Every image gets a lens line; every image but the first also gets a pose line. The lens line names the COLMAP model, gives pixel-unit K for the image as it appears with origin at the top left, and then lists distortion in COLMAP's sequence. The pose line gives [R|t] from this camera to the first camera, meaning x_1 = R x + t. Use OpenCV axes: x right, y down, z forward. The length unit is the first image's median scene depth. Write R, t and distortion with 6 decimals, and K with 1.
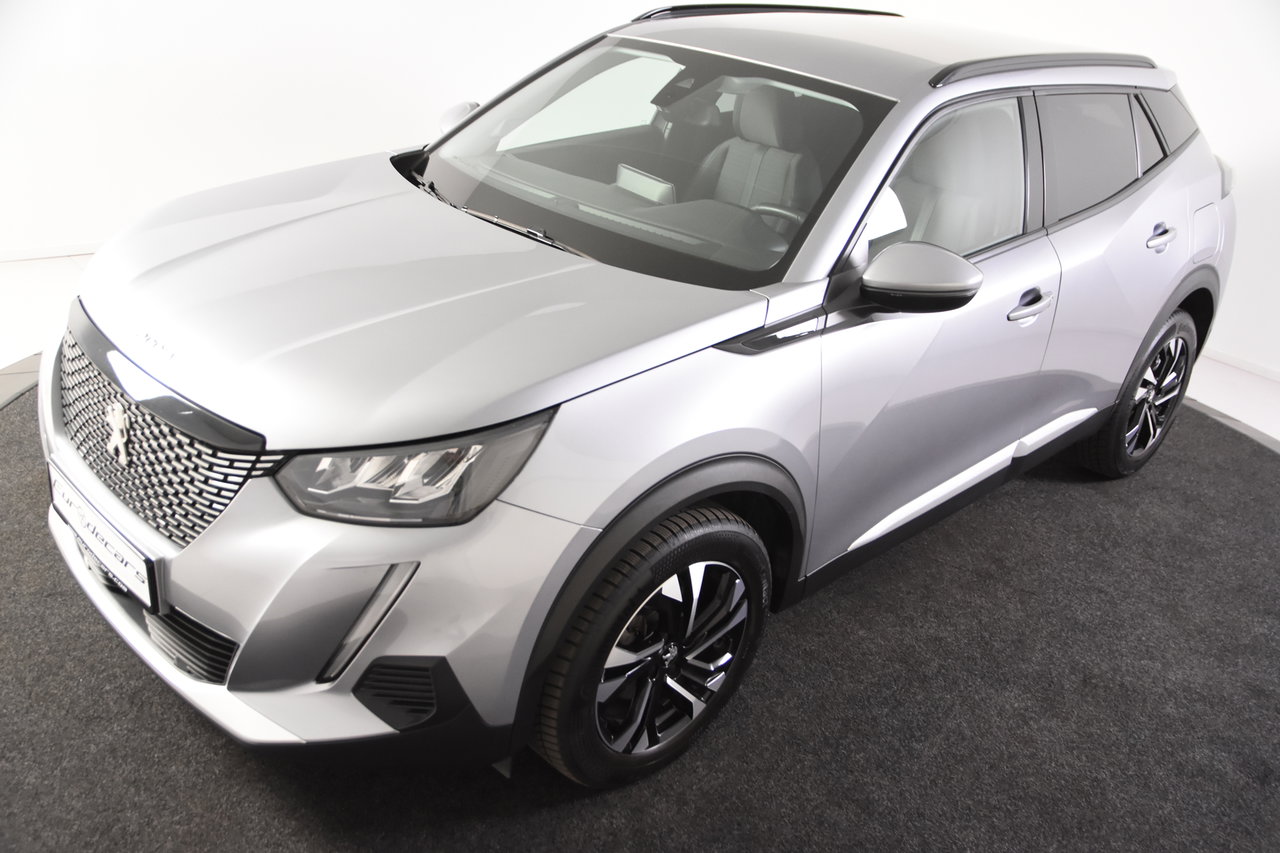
lens RADIAL K [[1174.3, 0, 647.4], [0, 1174.3, 430.6], [0, 0, 1]] dist [-0.045473, -0.001314]
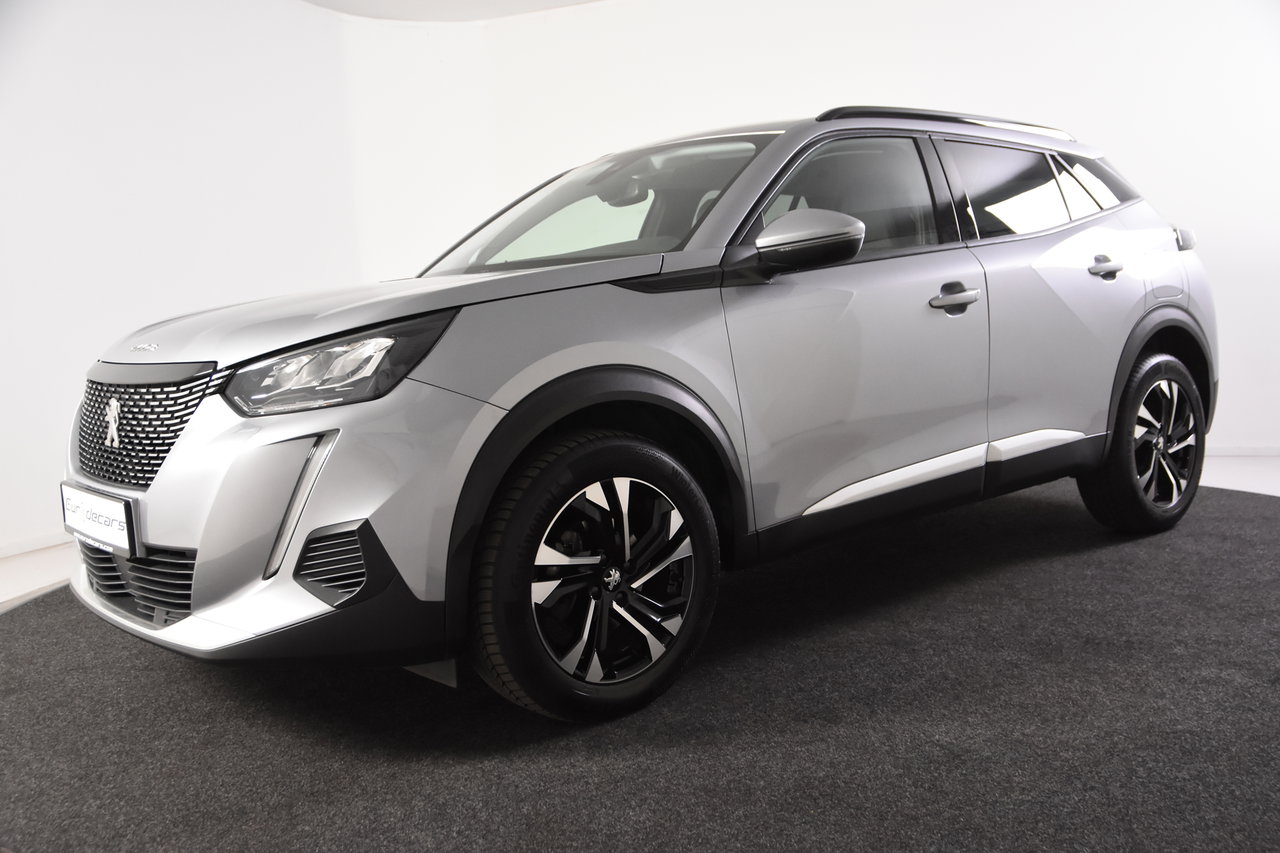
lens RADIAL K [[1223.8, 0, 635.9], [0, 1223.8, 421.1], [0, 0, 1]] dist [-0.016822, 0.000000]
pose [[0.984191, -0.145632, -0.100793, 0.177287], [0.103452, 0.934625, -0.340256, 0.451096], [0.143755, 0.324449, 0.934916, -0.066183]]
